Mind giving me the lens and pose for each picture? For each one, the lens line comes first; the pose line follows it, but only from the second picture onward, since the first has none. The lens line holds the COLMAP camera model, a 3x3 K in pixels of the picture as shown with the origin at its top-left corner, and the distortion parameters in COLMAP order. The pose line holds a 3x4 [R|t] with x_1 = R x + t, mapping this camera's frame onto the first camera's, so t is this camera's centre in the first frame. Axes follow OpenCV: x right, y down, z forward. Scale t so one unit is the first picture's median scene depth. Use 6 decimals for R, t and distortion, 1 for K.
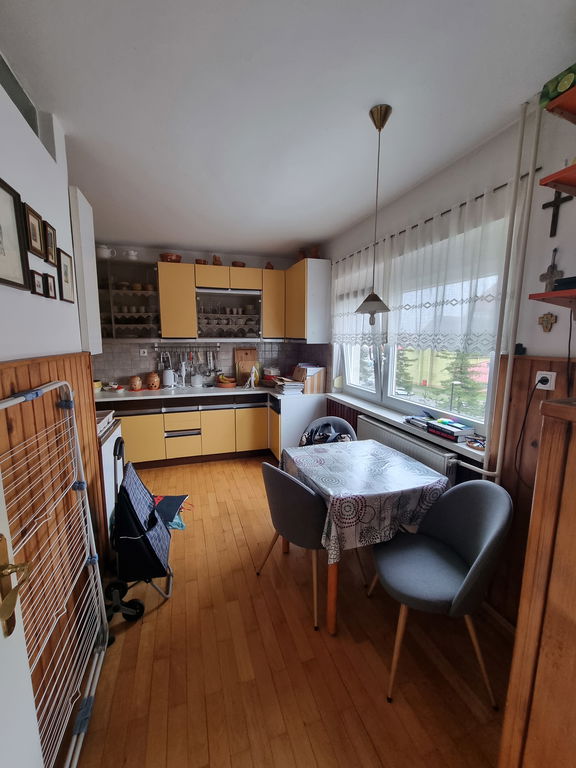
lens RADIAL K [[315.7, 0, 286.7], [0, 315.7, 390.5], [0, 0, 1]] dist [-0.001716, -0.000092]
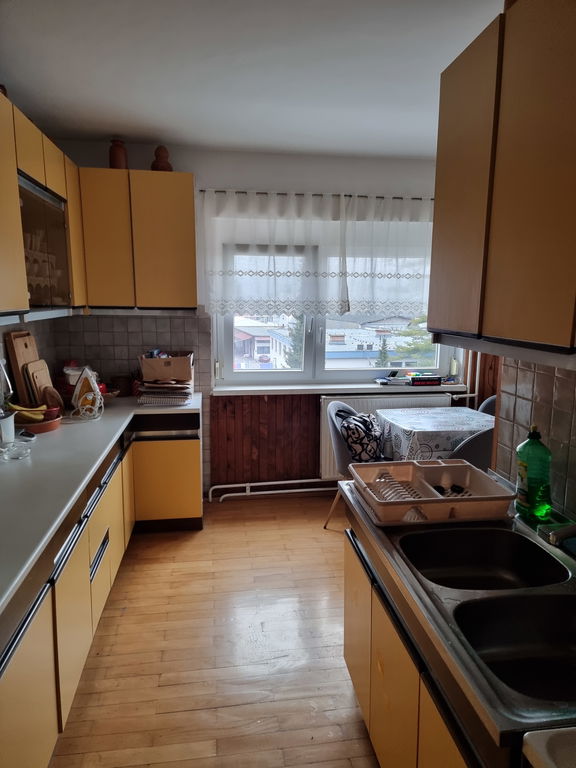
lens RADIAL K [[529.7, 0, 279.8], [0, 529.7, 394.4], [0, 0, 1]] dist [0.094990, -0.080647]
pose [[0.188556, -0.176922, 0.965994, -0.927136], [0.163200, 0.975606, 0.146827, -0.123492], [-0.968407, 0.129966, 0.212830, 0.631025]]
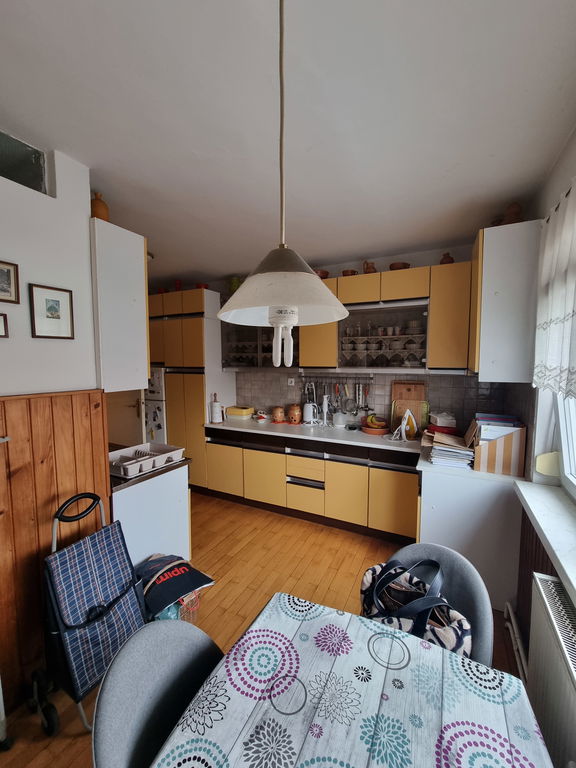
lens RADIAL K [[317.9, 0, 290.9], [0, 317.9, 389.2], [0, 0, 1]] dist [-0.001056, 0.000000]
pose [[0.713482, 0.061902, -0.697934, 0.212969], [-0.111770, 0.993390, -0.026153, -0.082671], [0.691702, 0.096668, 0.715684, 0.370453]]
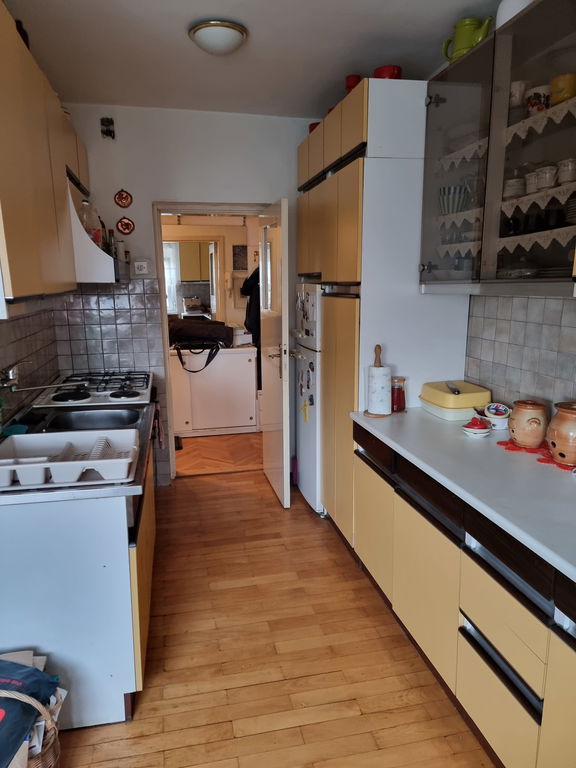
lens RADIAL K [[531.0, 0, 271.9], [0, 531.0, 394.6], [0, 0, 1]] dist [0.099029, -0.092037]
pose [[-0.119828, 0.206111, -0.971164, 0.071144], [-0.152274, 0.962822, 0.223129, -0.142246], [0.981047, 0.174620, -0.083988, 0.846782]]
